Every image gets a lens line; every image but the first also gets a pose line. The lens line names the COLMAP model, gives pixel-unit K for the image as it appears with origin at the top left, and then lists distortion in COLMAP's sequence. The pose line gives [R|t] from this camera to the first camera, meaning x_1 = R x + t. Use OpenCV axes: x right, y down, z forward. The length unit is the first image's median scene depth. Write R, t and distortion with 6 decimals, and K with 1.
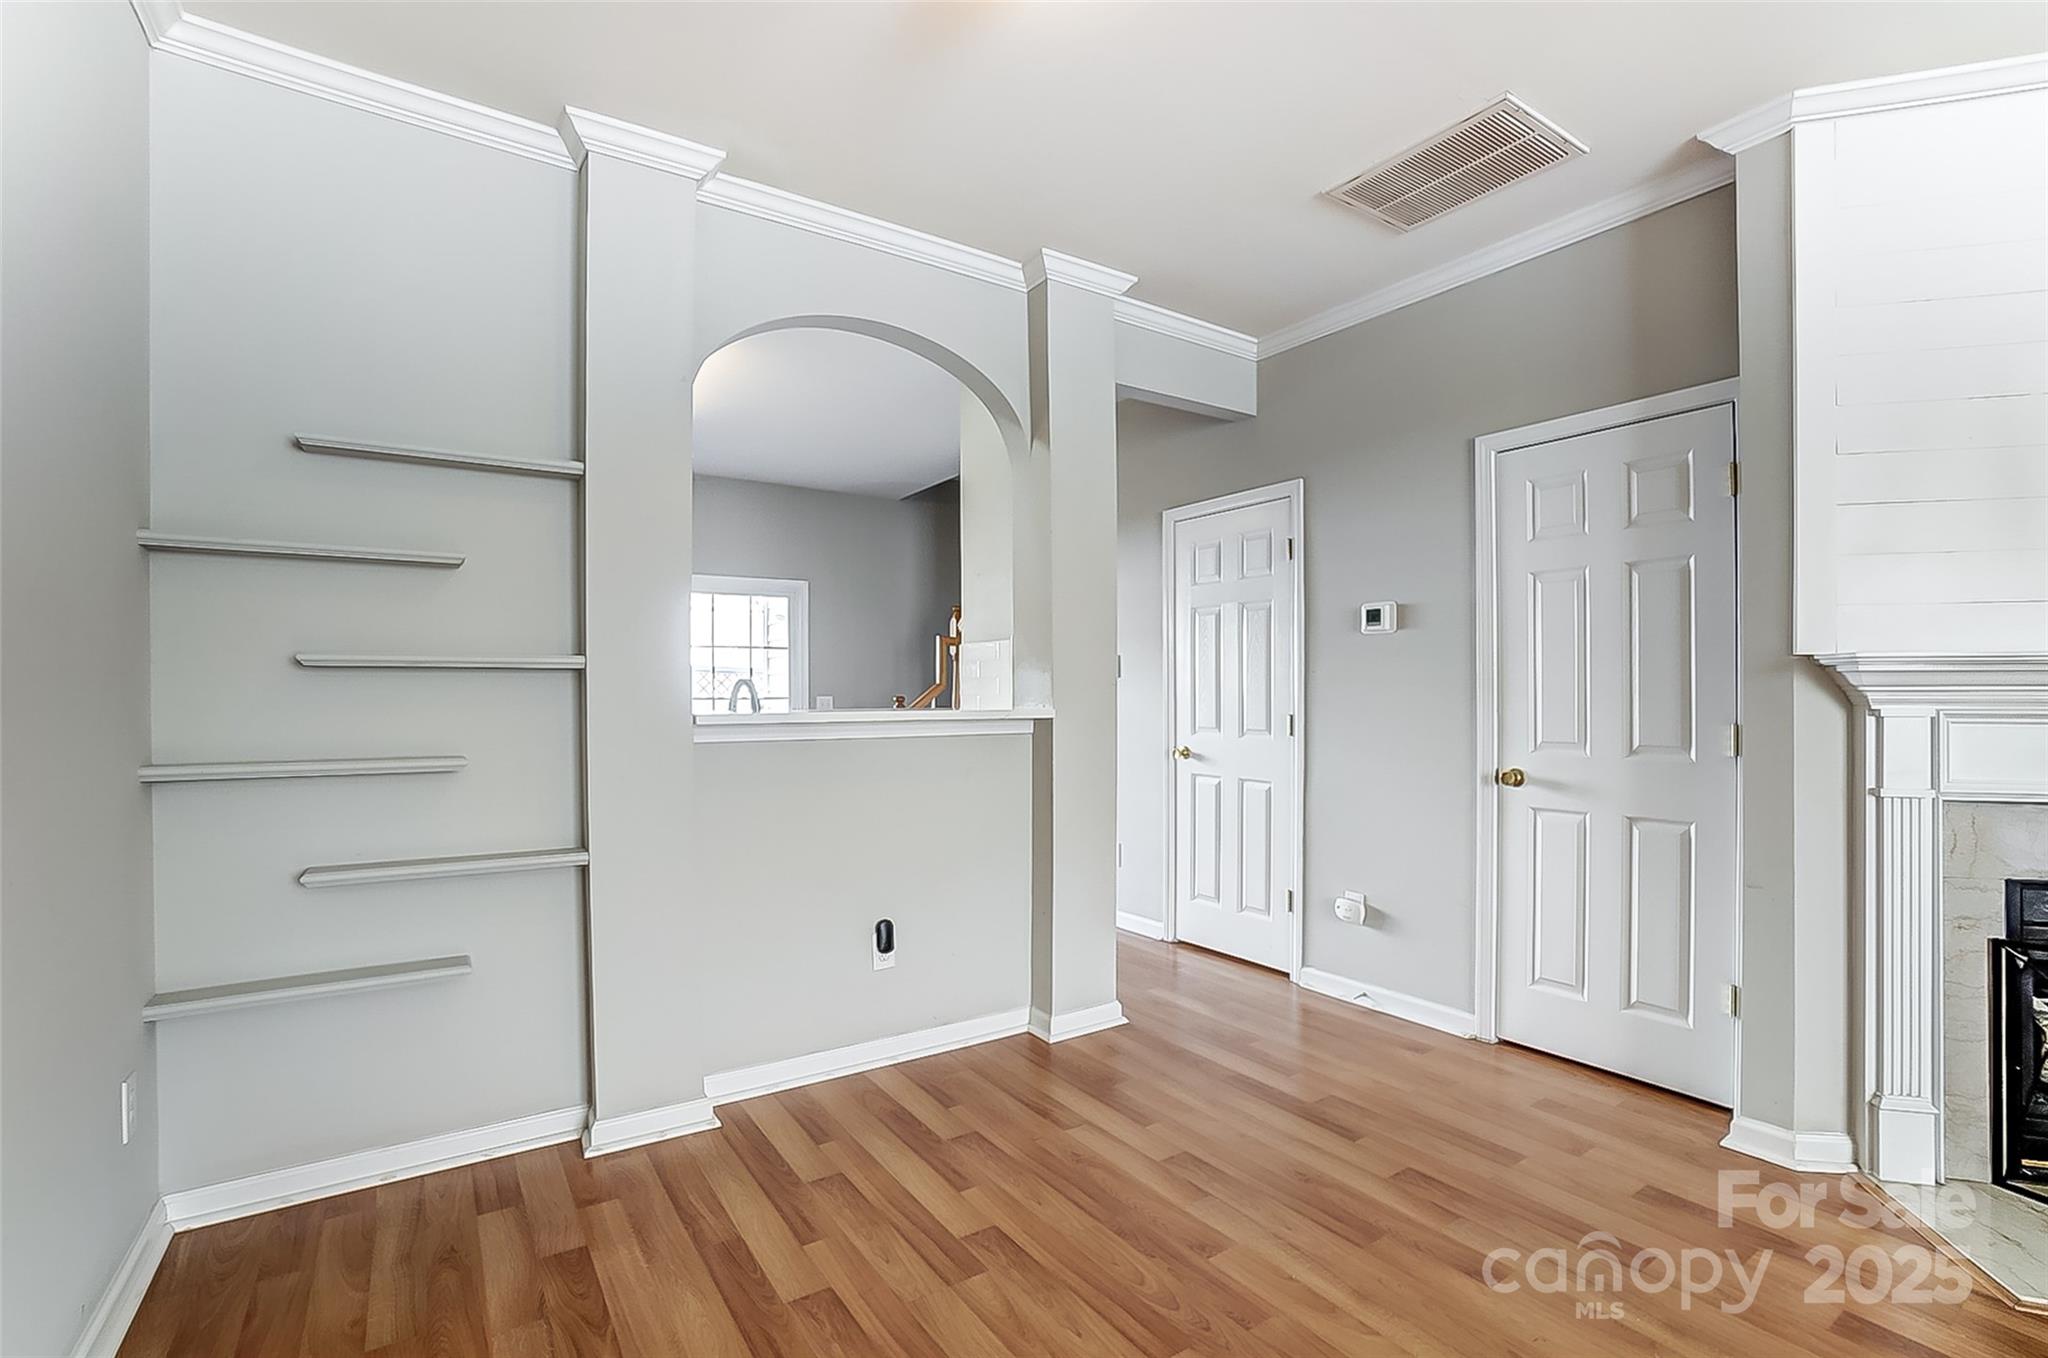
lens RADIAL K [[944.3, 0, 1052.2], [0, 944.3, 728.3], [0, 0, 1]] dist [-0.076532, 0.040635]
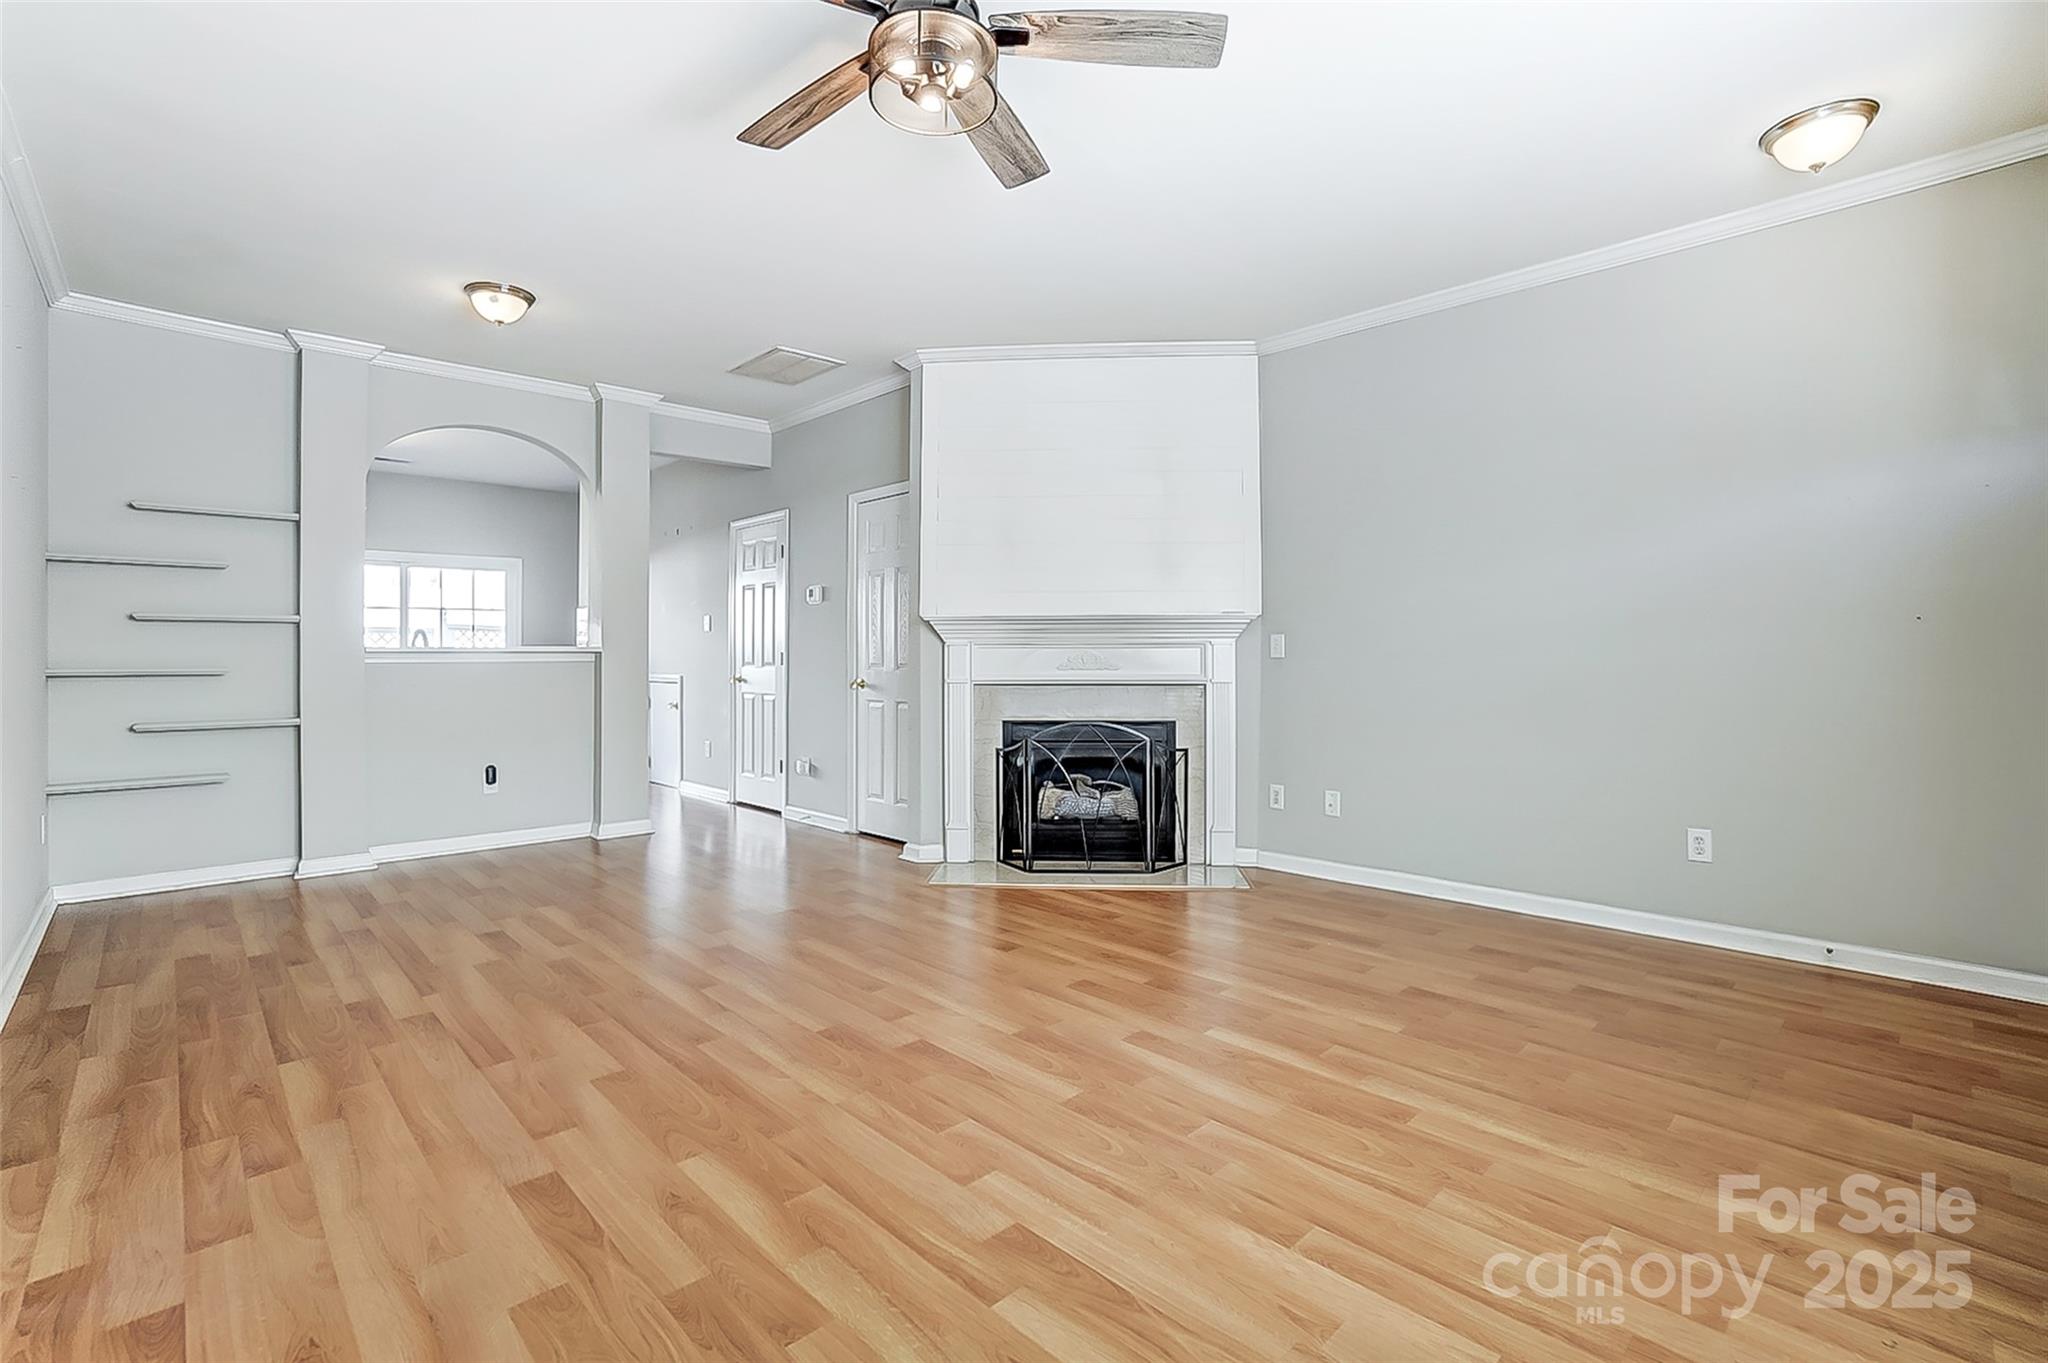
lens RADIAL K [[919.3, 0, 1026.1], [0, 919.3, 671.7], [0, 0, 1]] dist [-0.071500, 0.029732]
pose [[0.986791, -0.002186, 0.161984, 0.669180], [0.005351, 0.999803, -0.019103, 0.082442], [-0.161910, 0.019717, 0.986609, -1.031913]]
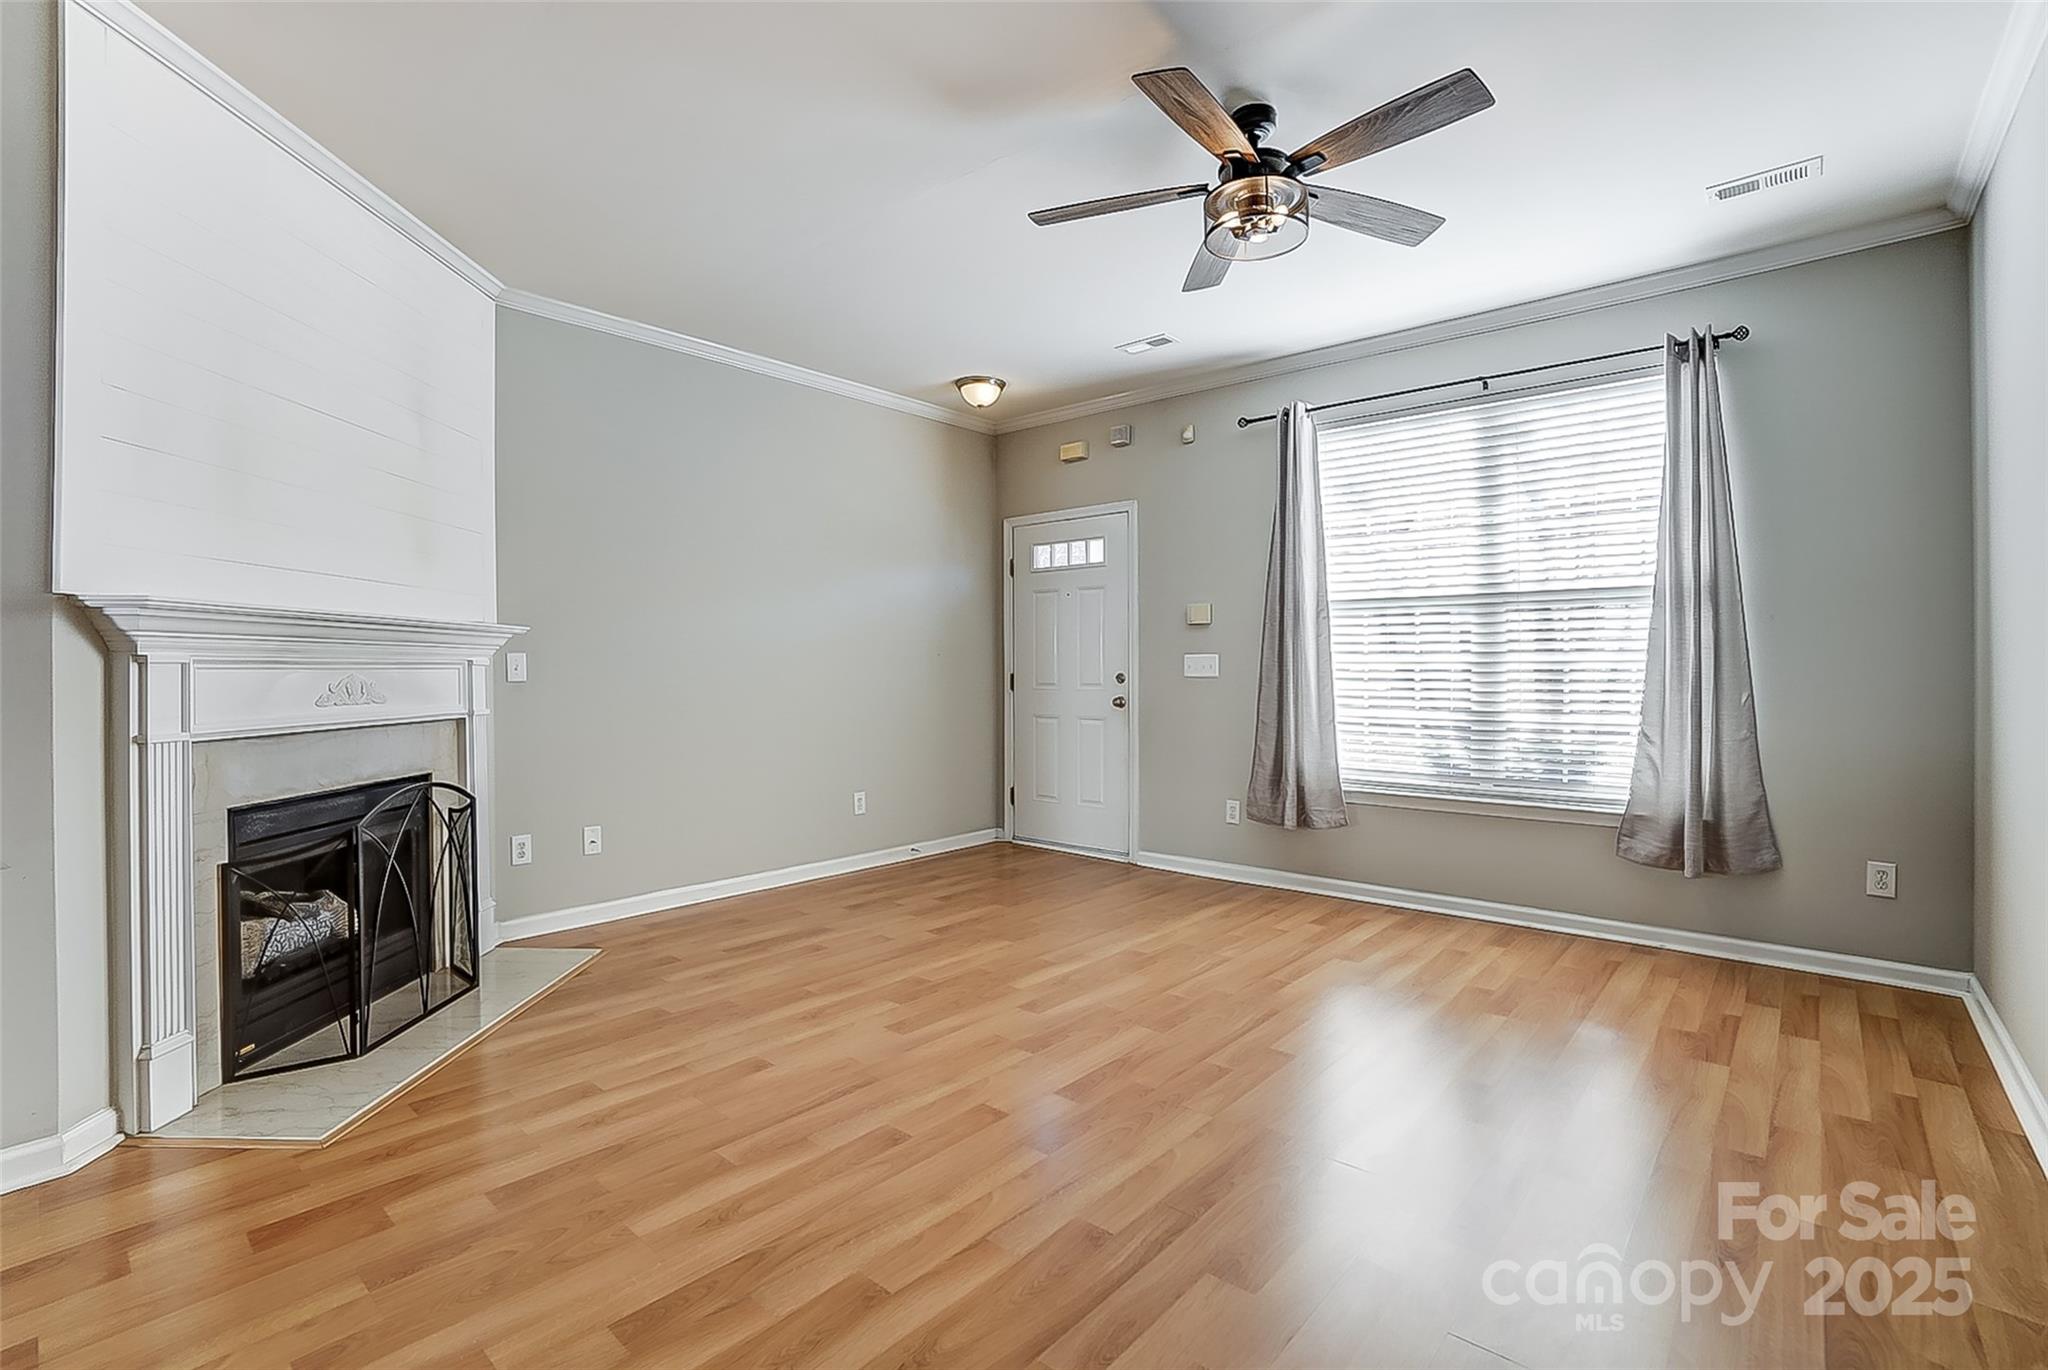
lens RADIAL K [[933.3, 0, 1026.8], [0, 933.3, 652.8], [0, 0, 1]] dist [-0.042014, 0.000503]
pose [[-0.239794, 0.018973, 0.970638, -0.241763], [0.039526, 0.999171, -0.009766, 0.022091], [-0.970019, 0.036023, -0.240345, 0.271486]]
